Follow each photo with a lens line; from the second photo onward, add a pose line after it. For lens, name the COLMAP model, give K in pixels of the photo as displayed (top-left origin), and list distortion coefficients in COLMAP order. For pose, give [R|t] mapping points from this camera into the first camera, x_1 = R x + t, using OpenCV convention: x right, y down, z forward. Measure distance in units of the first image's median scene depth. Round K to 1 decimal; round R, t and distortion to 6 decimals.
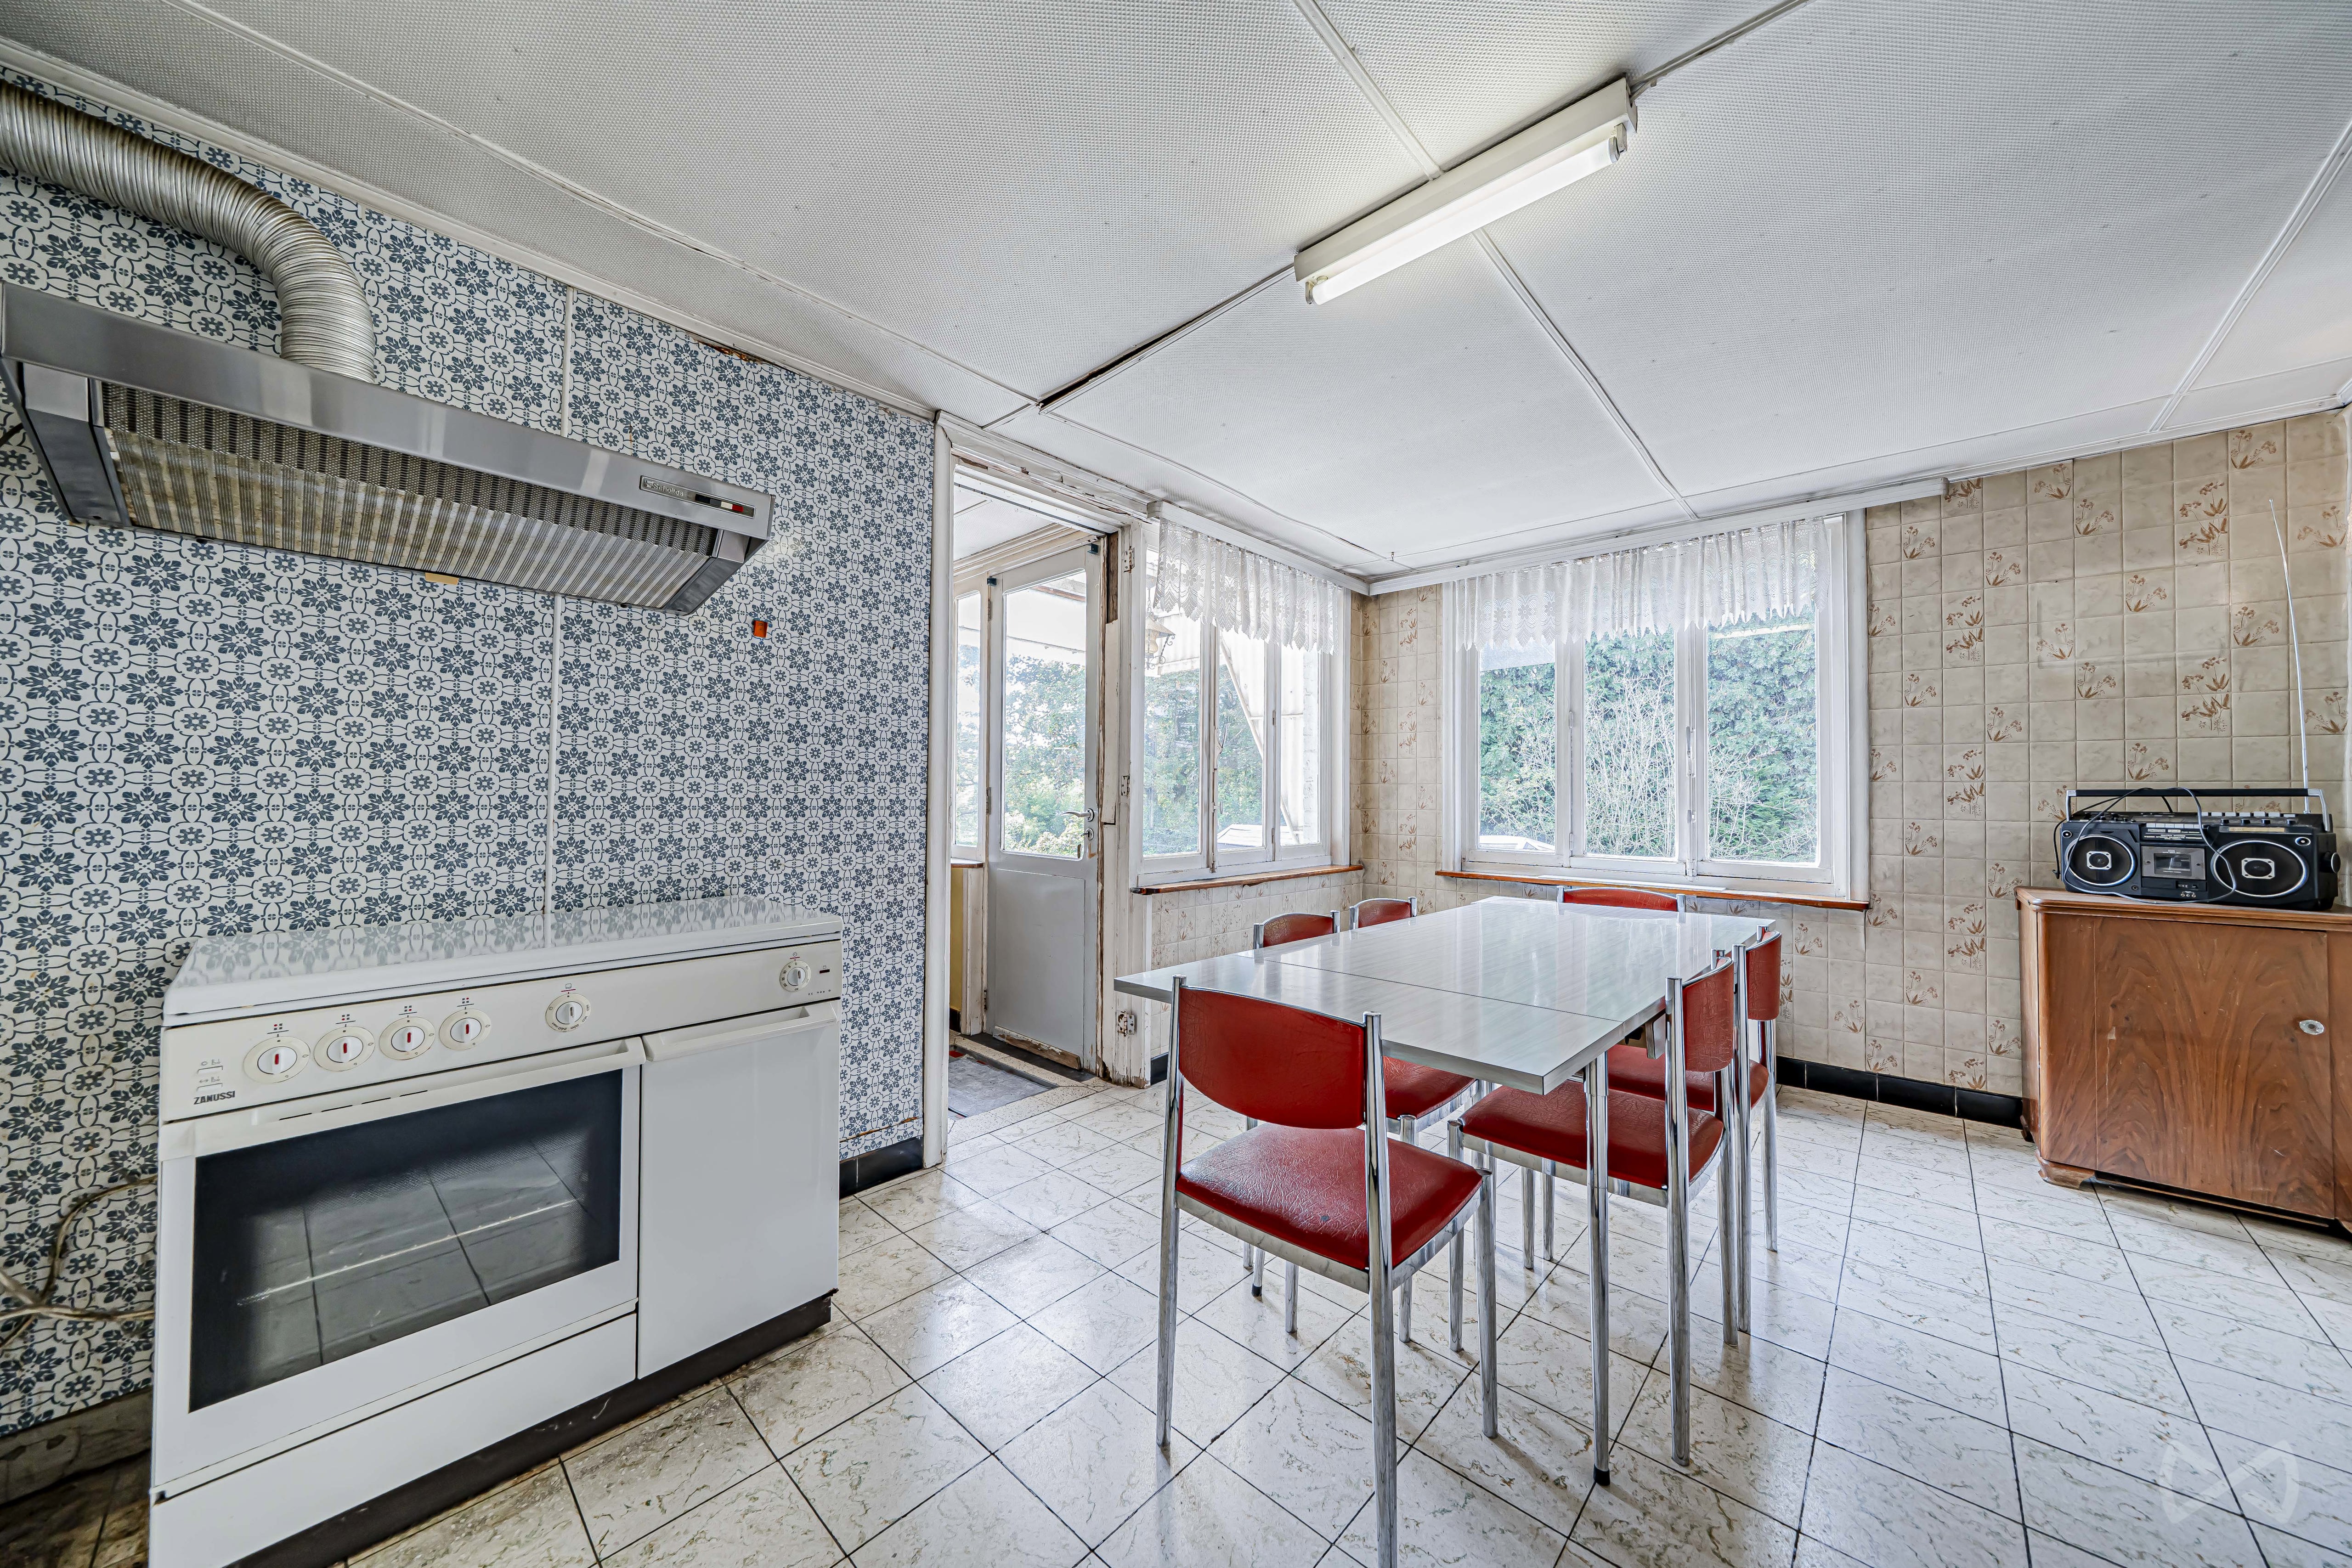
lens RADIAL K [[789.7, 0, 1159.6], [0, 789.7, 784.9], [0, 0, 1]] dist [-0.005391, -0.000100]
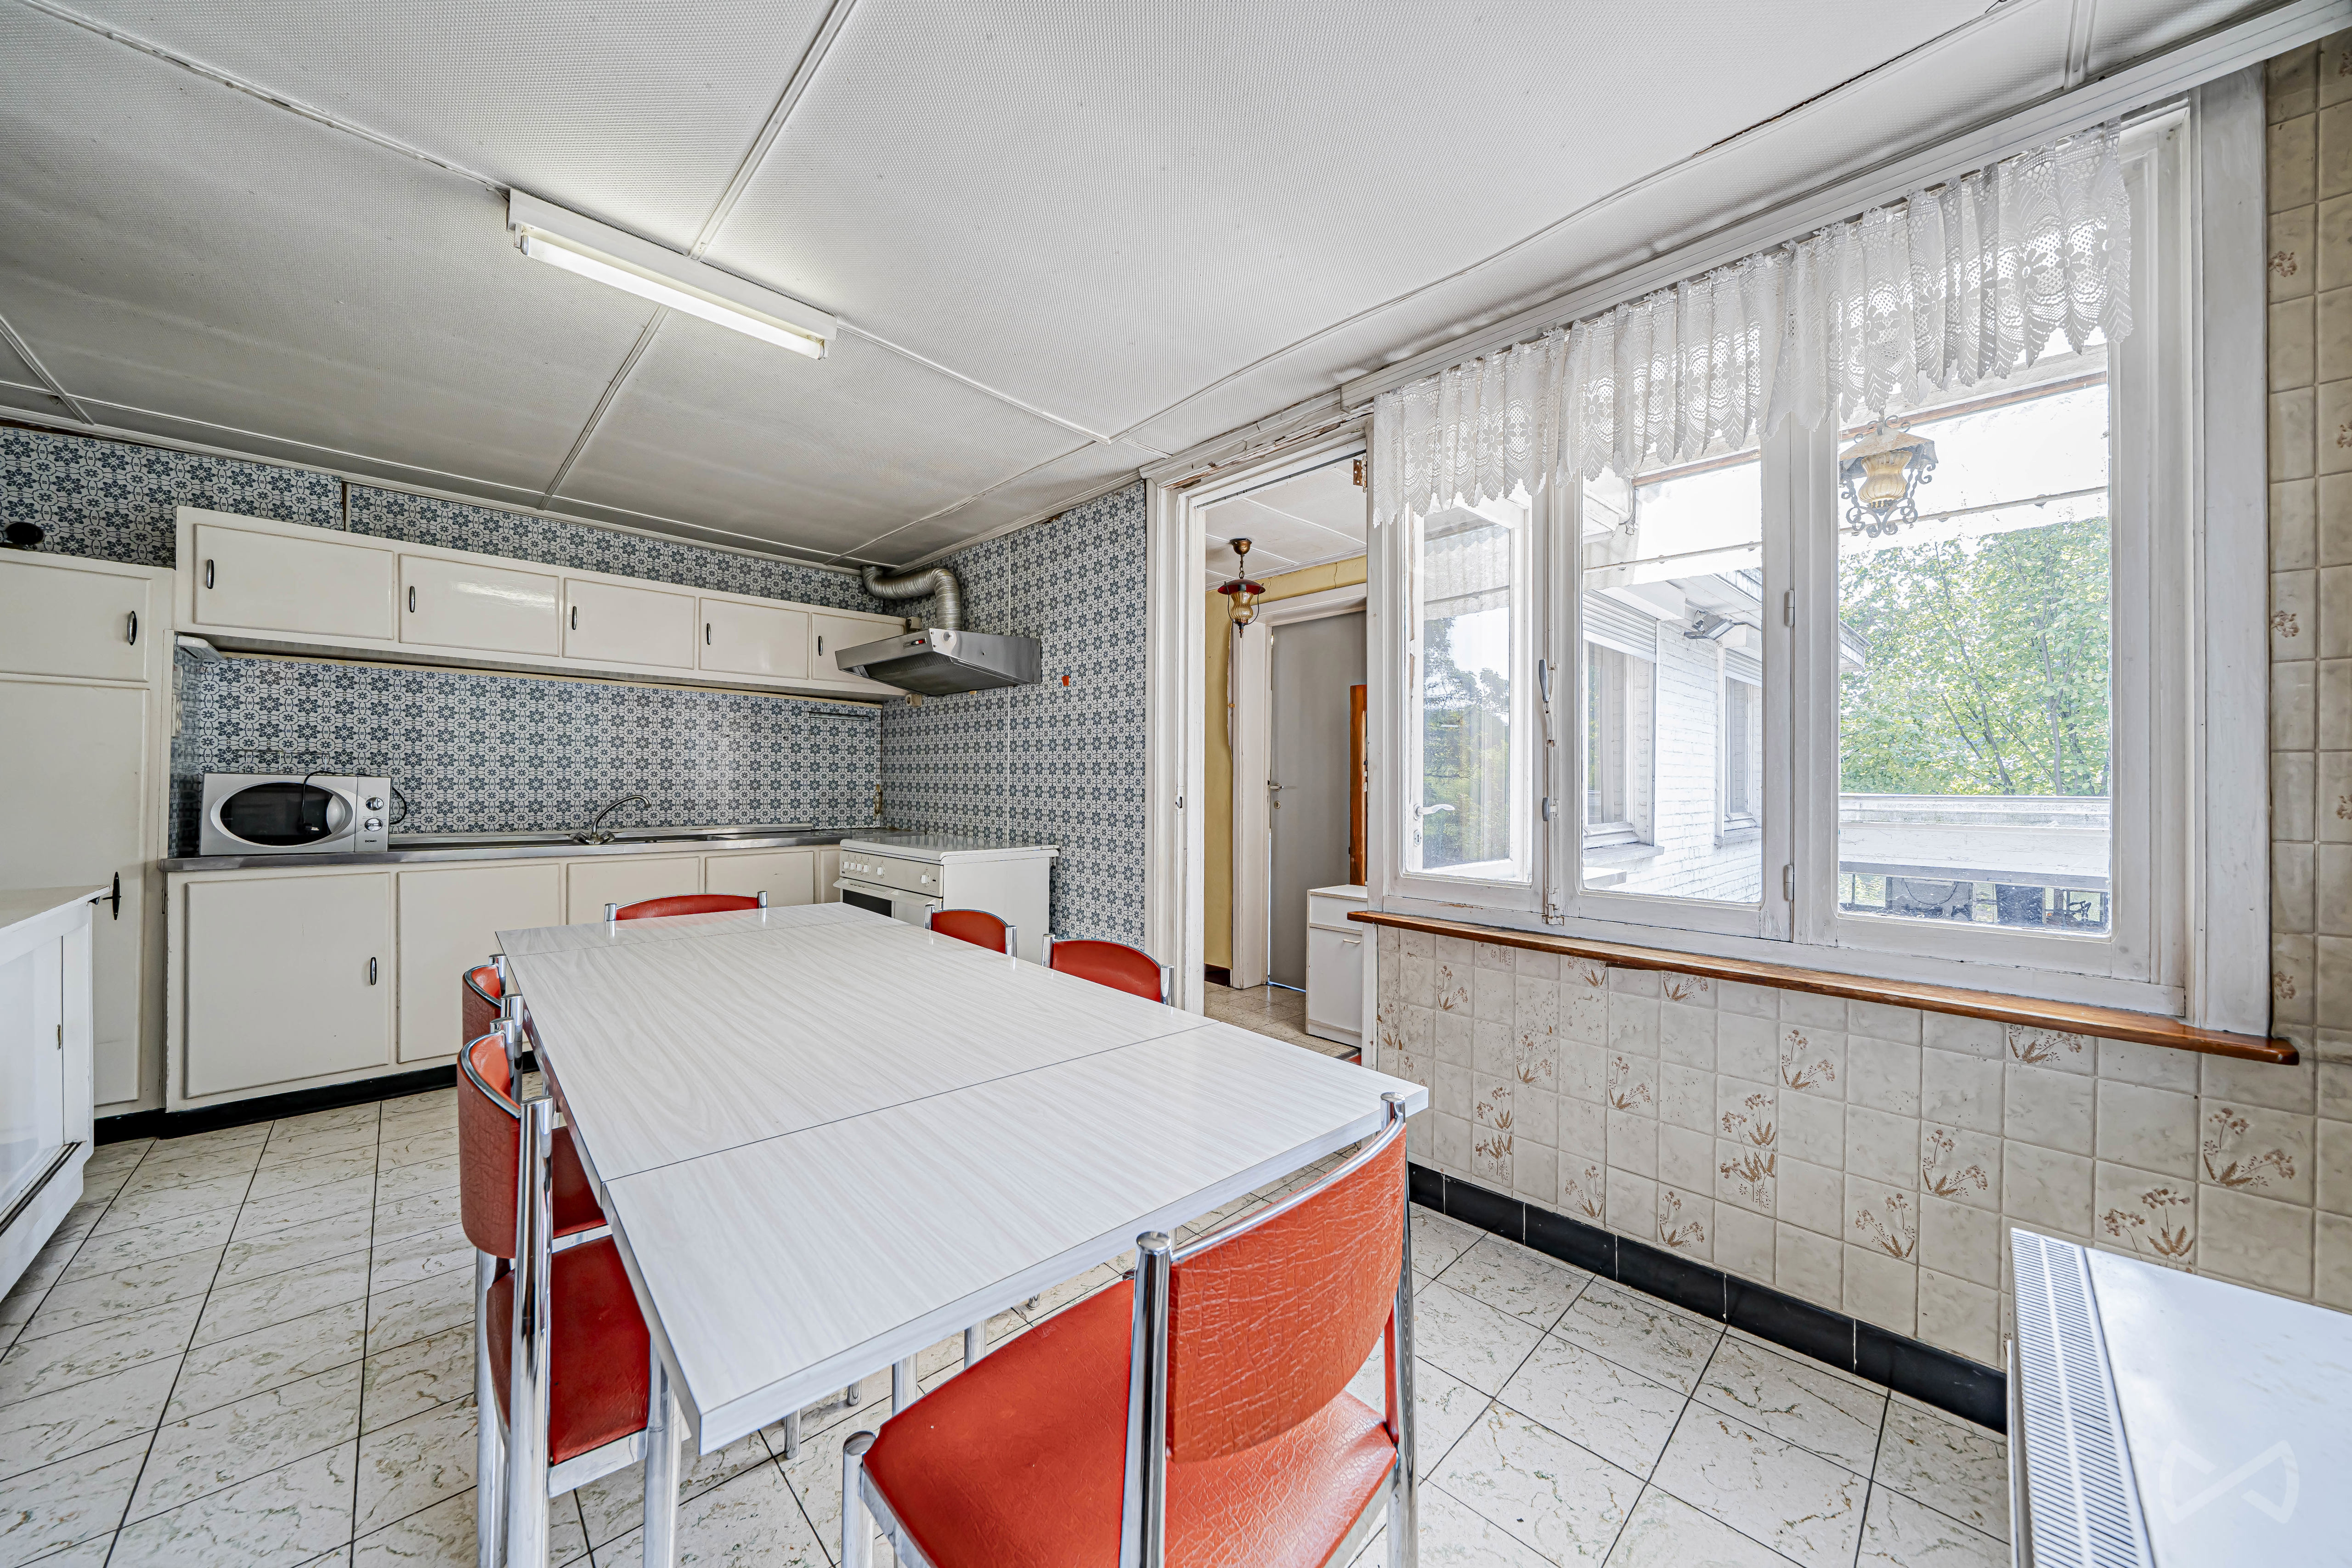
lens RADIAL K [[789.7, 0, 1159.6], [0, 789.7, 784.9], [0, 0, 1]] dist [-0.005391, -0.000100]
pose [[-0.035005, -0.003457, -0.999381, 1.081106], [0.004611, 0.999983, -0.003621, 0.019535], [0.999377, -0.004735, -0.034988, 1.242618]]
